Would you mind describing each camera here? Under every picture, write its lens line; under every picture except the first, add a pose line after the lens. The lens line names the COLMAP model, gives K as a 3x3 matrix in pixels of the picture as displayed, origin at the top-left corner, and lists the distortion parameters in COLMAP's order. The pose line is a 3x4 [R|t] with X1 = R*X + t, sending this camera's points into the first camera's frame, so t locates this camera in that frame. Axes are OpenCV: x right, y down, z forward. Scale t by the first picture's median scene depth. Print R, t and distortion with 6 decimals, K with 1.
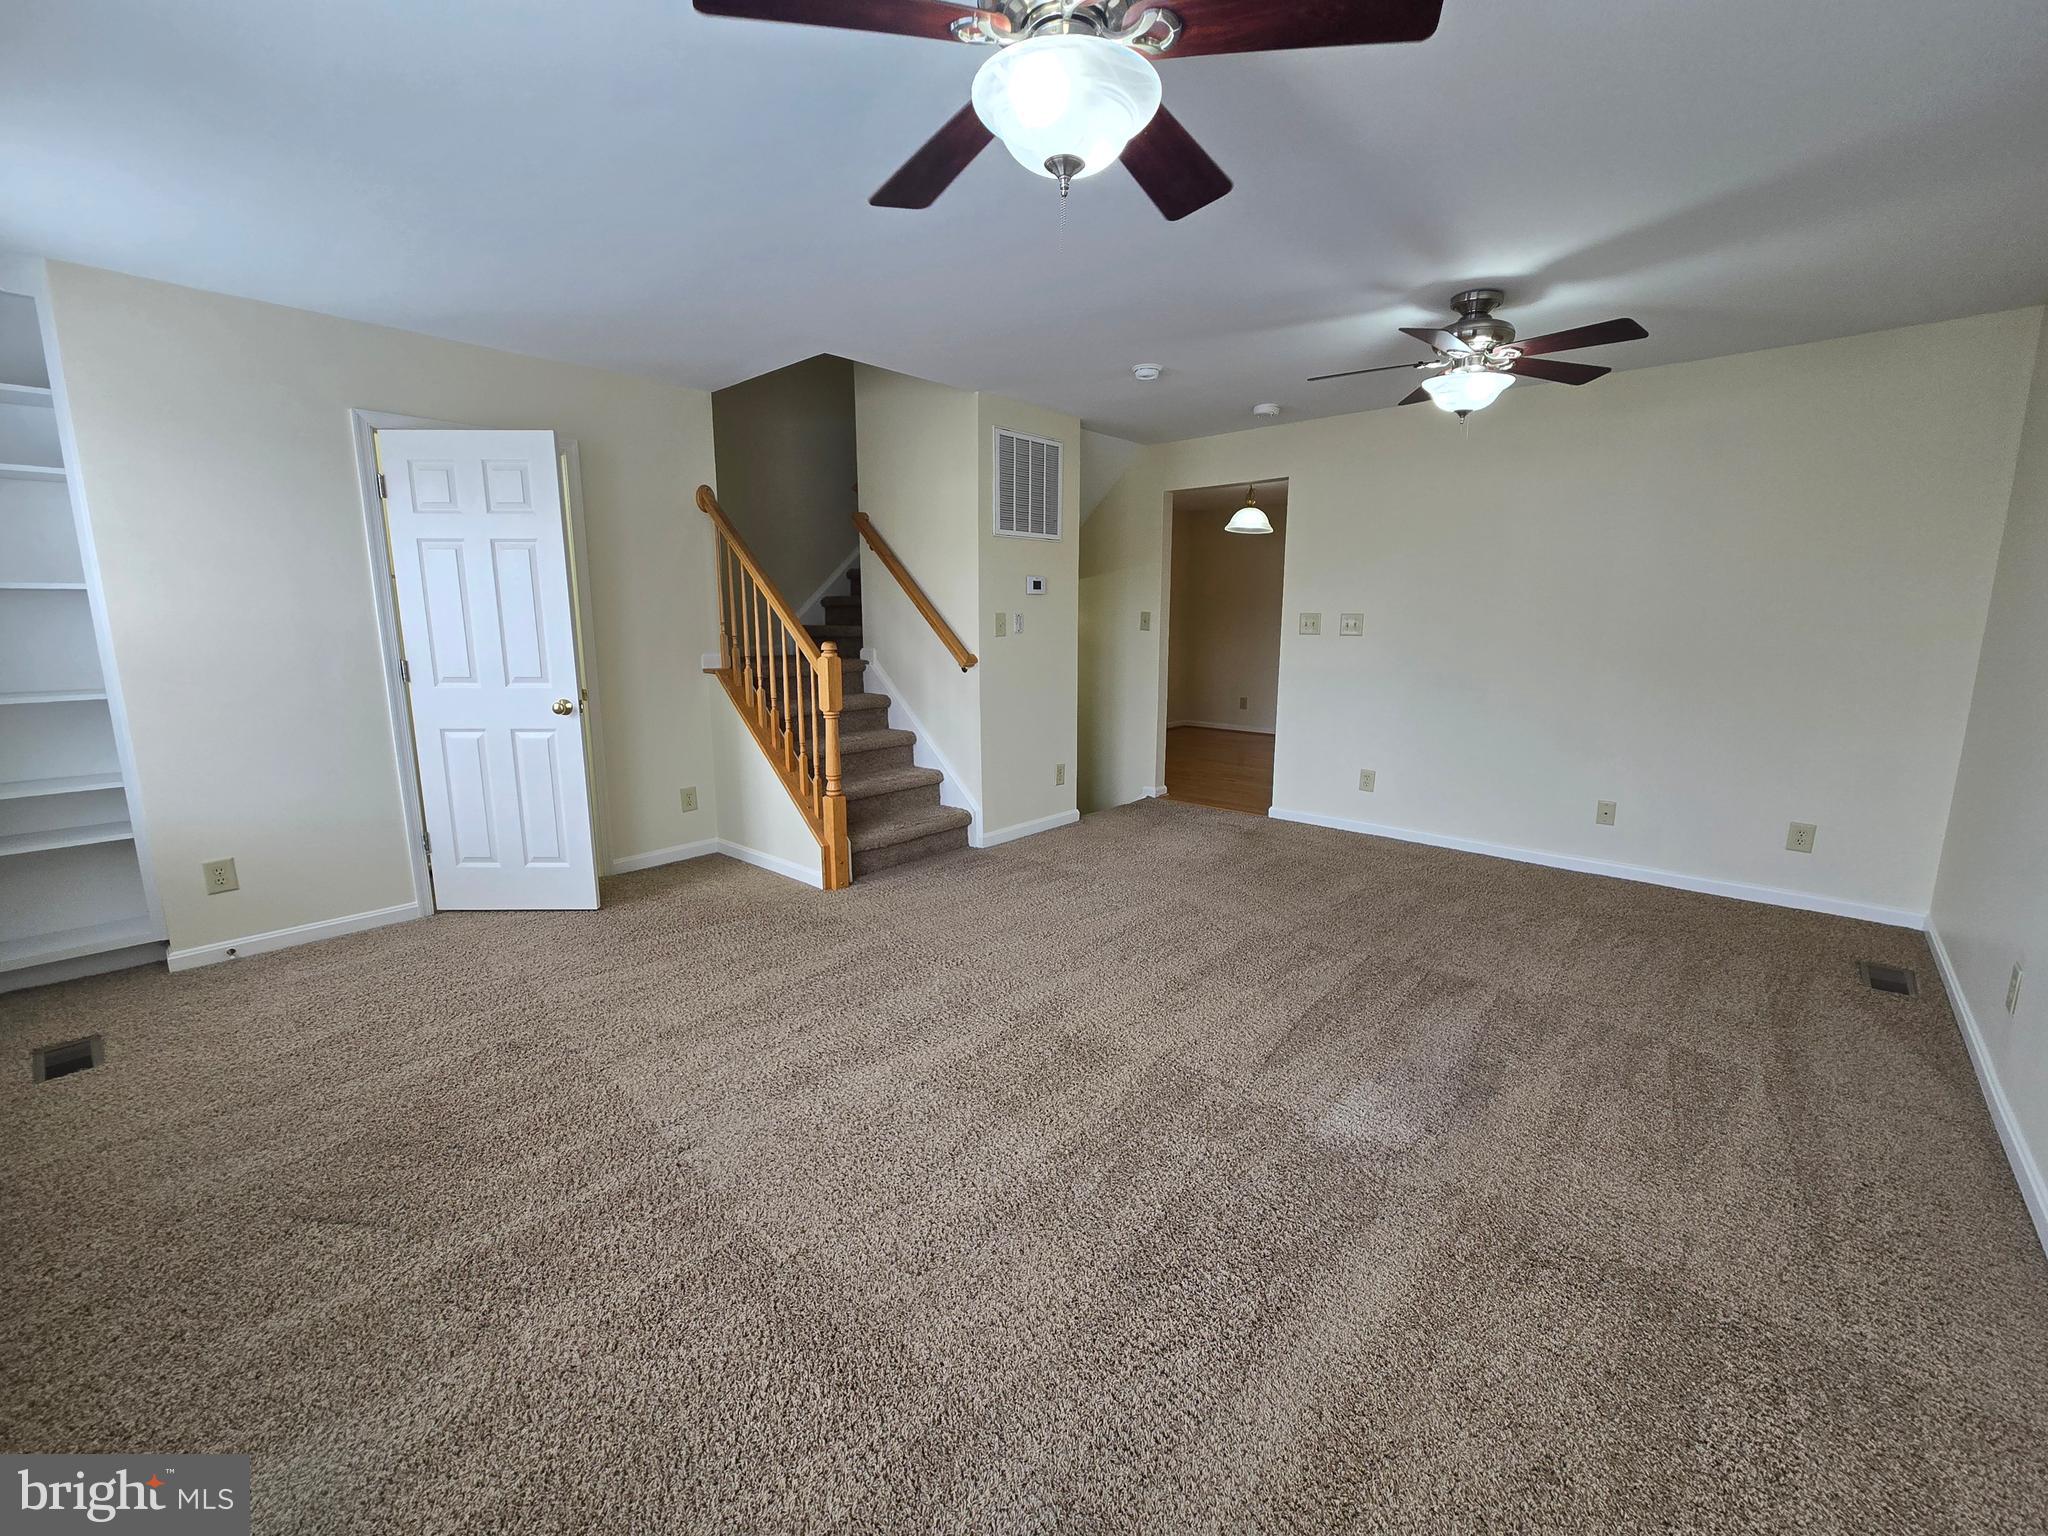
lens RADIAL K [[842.7, 0, 1041.5], [0, 842.7, 749.4], [0, 0, 1]] dist [-0.002322, 0.002016]
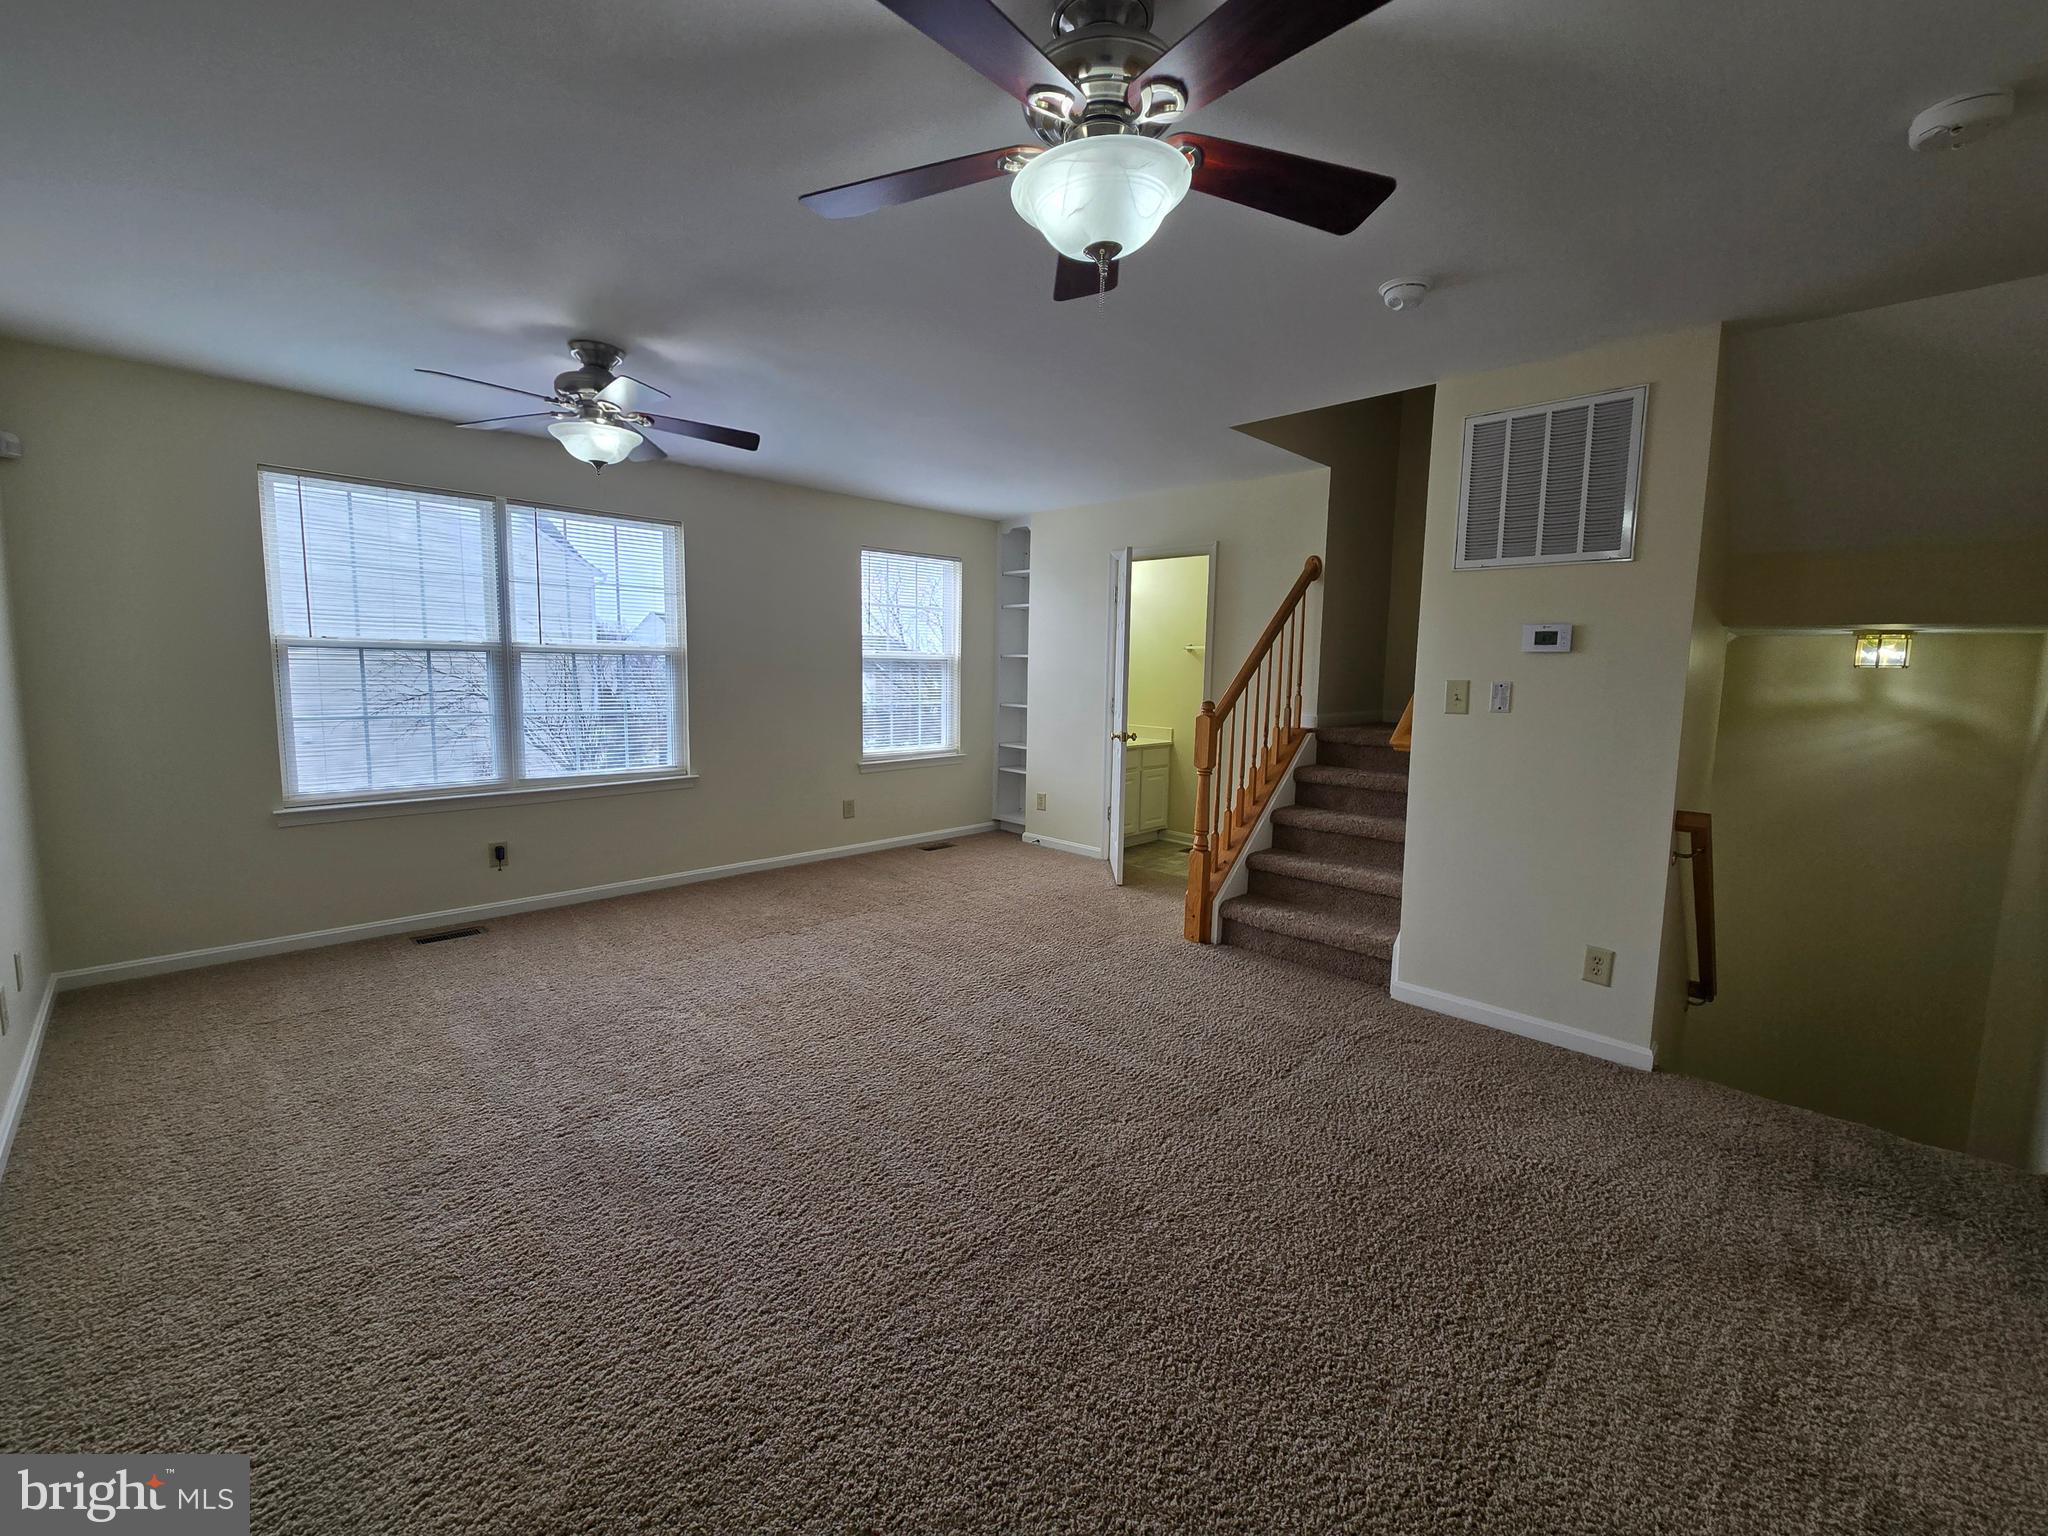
lens RADIAL K [[842.7, 0, 1030.1], [0, 842.7, 764.9], [0, 0, 1]] dist [-0.002322, 0.002016]
pose [[-0.046938, 0.101231, -0.993755, 0.796922], [-0.203219, 0.973078, 0.108724, -0.116490], [0.978008, 0.207053, -0.025102, 0.820605]]
